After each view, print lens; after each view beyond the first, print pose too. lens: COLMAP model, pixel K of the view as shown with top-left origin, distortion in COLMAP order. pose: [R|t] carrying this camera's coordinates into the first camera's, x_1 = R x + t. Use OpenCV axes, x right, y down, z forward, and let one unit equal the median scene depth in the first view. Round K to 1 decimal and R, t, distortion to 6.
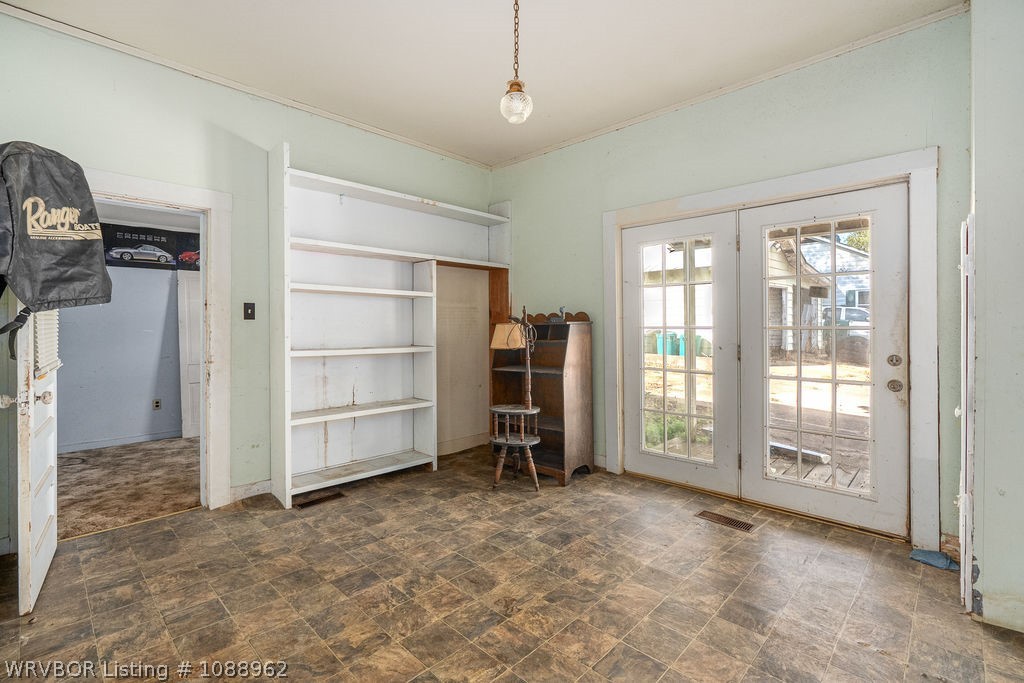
lens RADIAL K [[461.9, 0, 511.9], [0, 461.9, 333.2], [0, 0, 1]] dist [-0.006623, 0.001003]
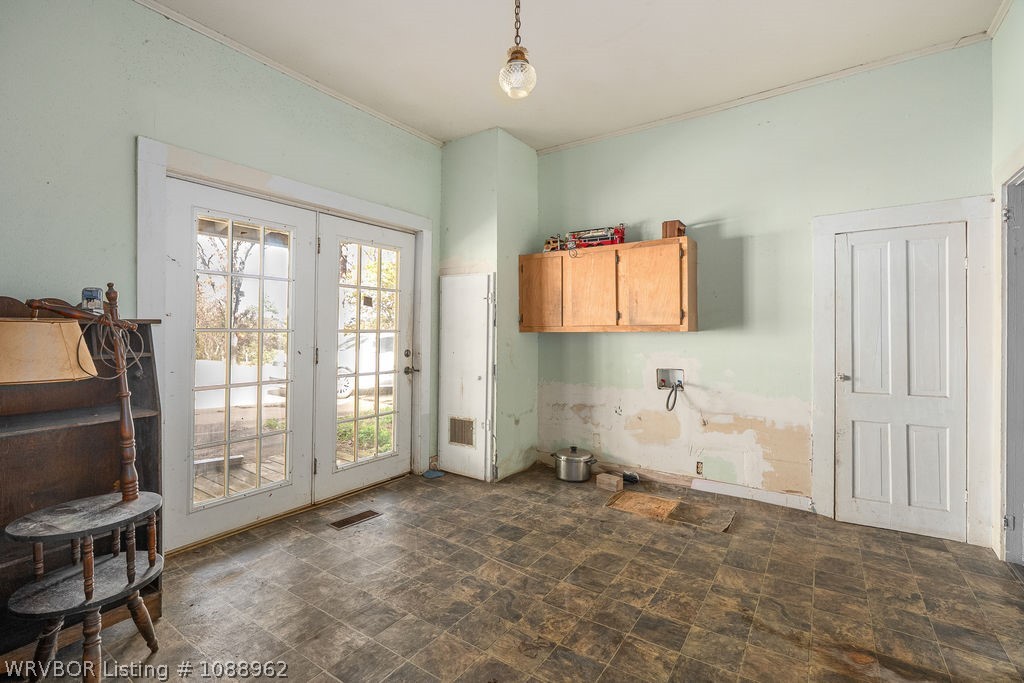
lens RADIAL K [[461.9, 0, 511.9], [0, 461.9, 333.2], [0, 0, 1]] dist [-0.006623, 0.001003]
pose [[-0.172373, -0.003041, 0.985027, -0.683879], [0.004931, 0.999980, 0.003951, -0.009151], [-0.985019, 0.005539, -0.172354, 0.942990]]
